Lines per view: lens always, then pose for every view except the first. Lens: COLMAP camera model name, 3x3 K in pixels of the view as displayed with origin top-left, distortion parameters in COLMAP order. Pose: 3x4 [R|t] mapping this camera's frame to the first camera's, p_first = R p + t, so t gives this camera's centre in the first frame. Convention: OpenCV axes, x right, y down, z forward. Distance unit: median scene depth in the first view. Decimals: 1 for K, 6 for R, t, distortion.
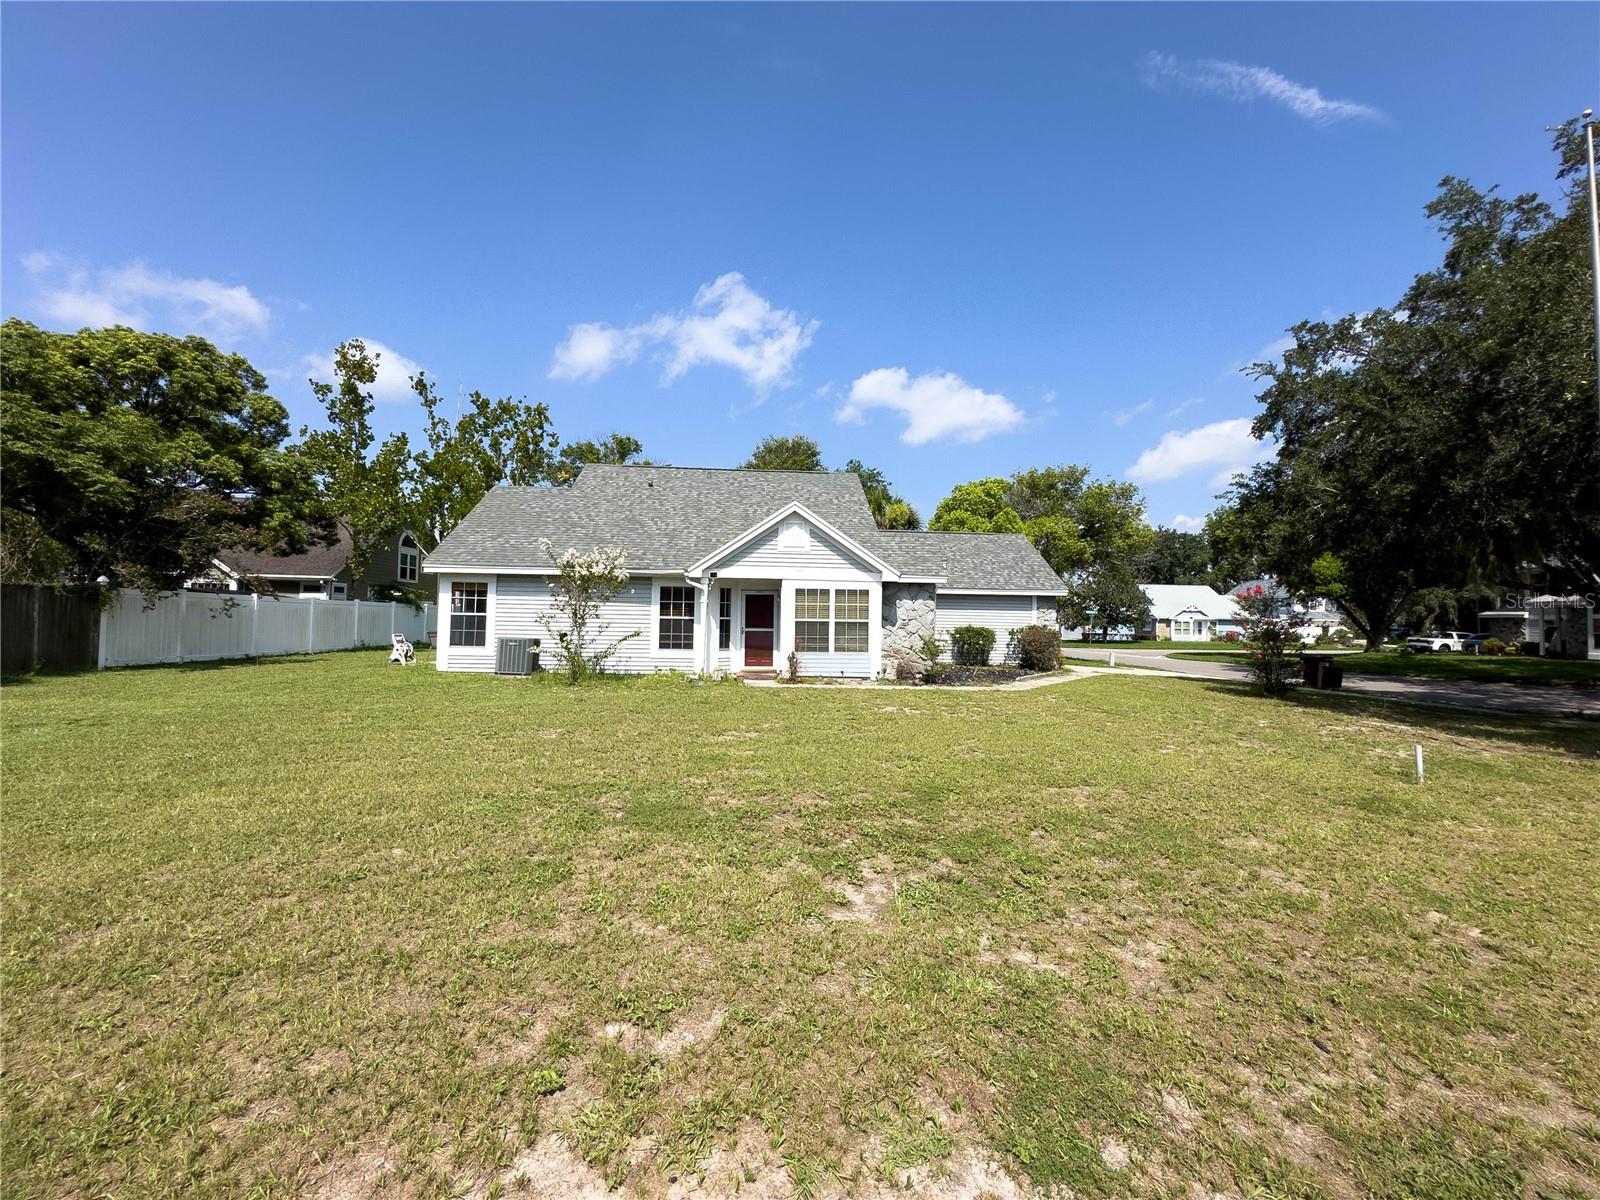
lens RADIAL K [[640.7, 0, 803.2], [0, 640.7, 591.3], [0, 0, 1]] dist [0.000579, 0.000632]
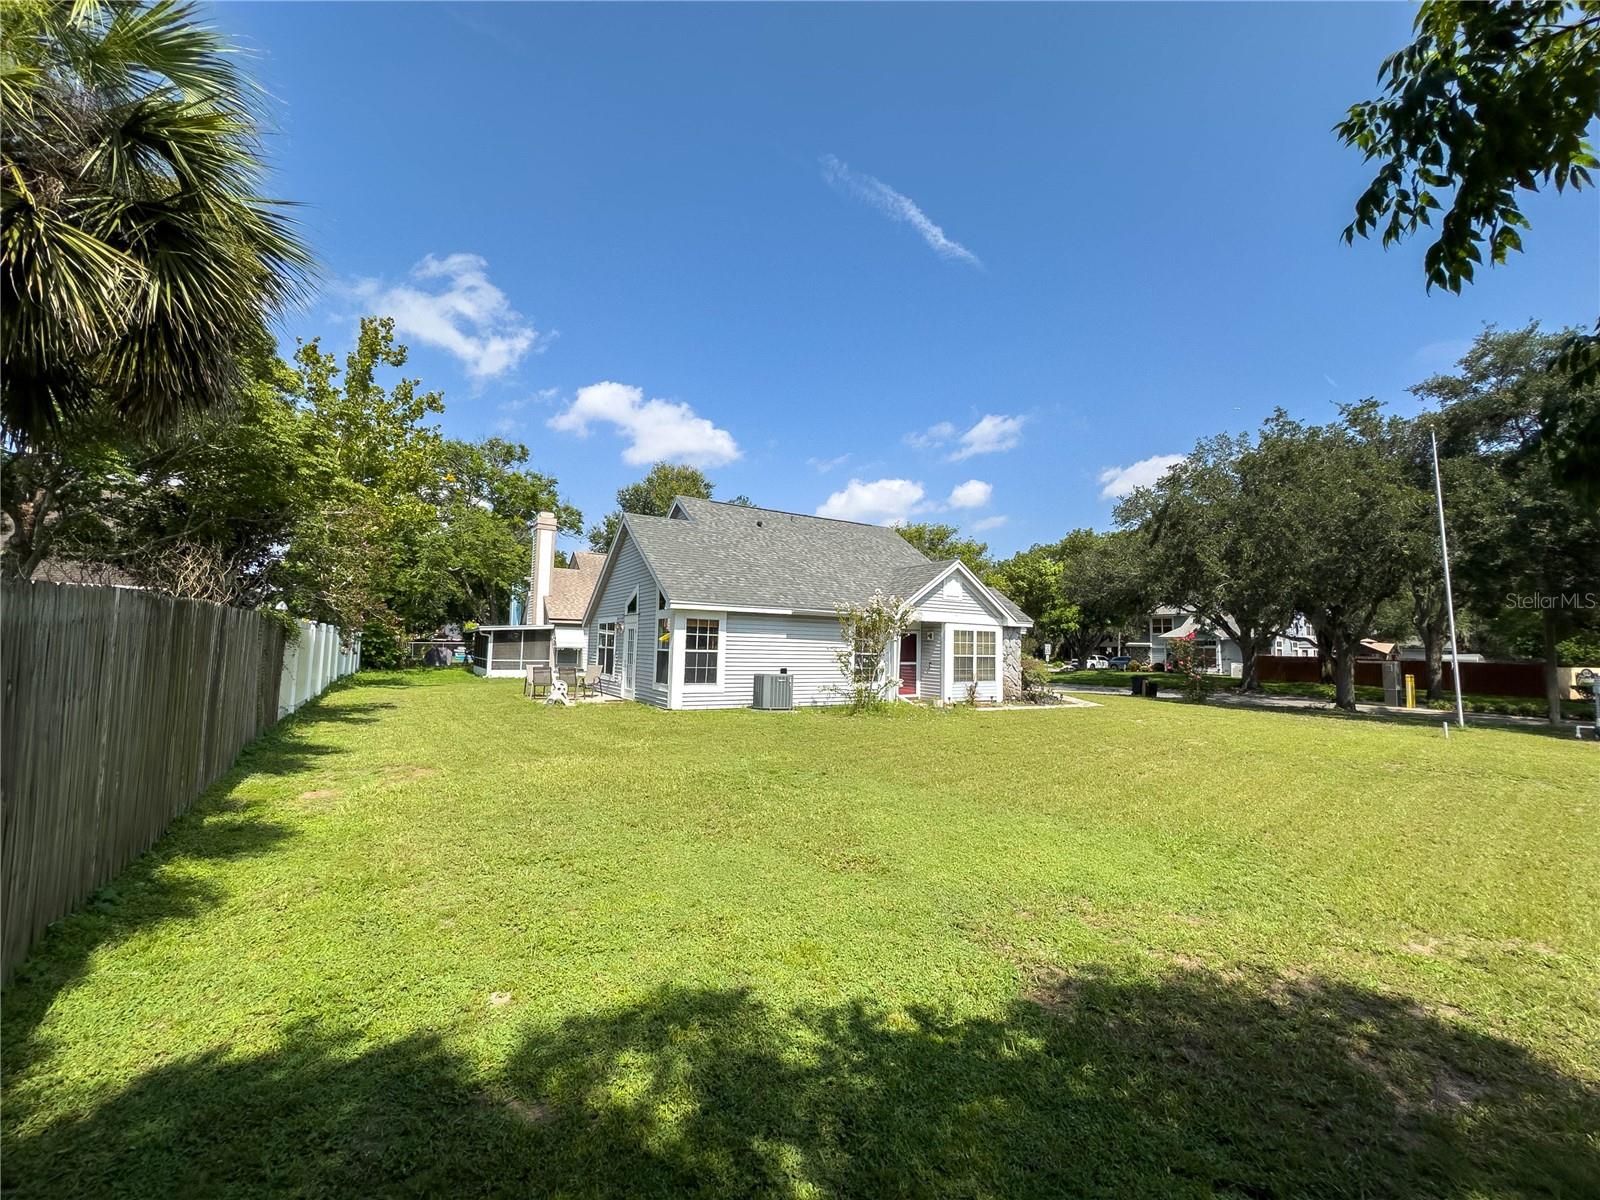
lens RADIAL K [[640.7, 0, 801.8], [0, 640.7, 593.5], [0, 0, 1]] dist [0.000579, 0.000632]
pose [[0.891148, 0.040037, 0.451942, -0.814452], [-0.026741, 0.999002, -0.035773, -0.021803], [-0.452924, 0.019794, 0.891330, 0.031833]]
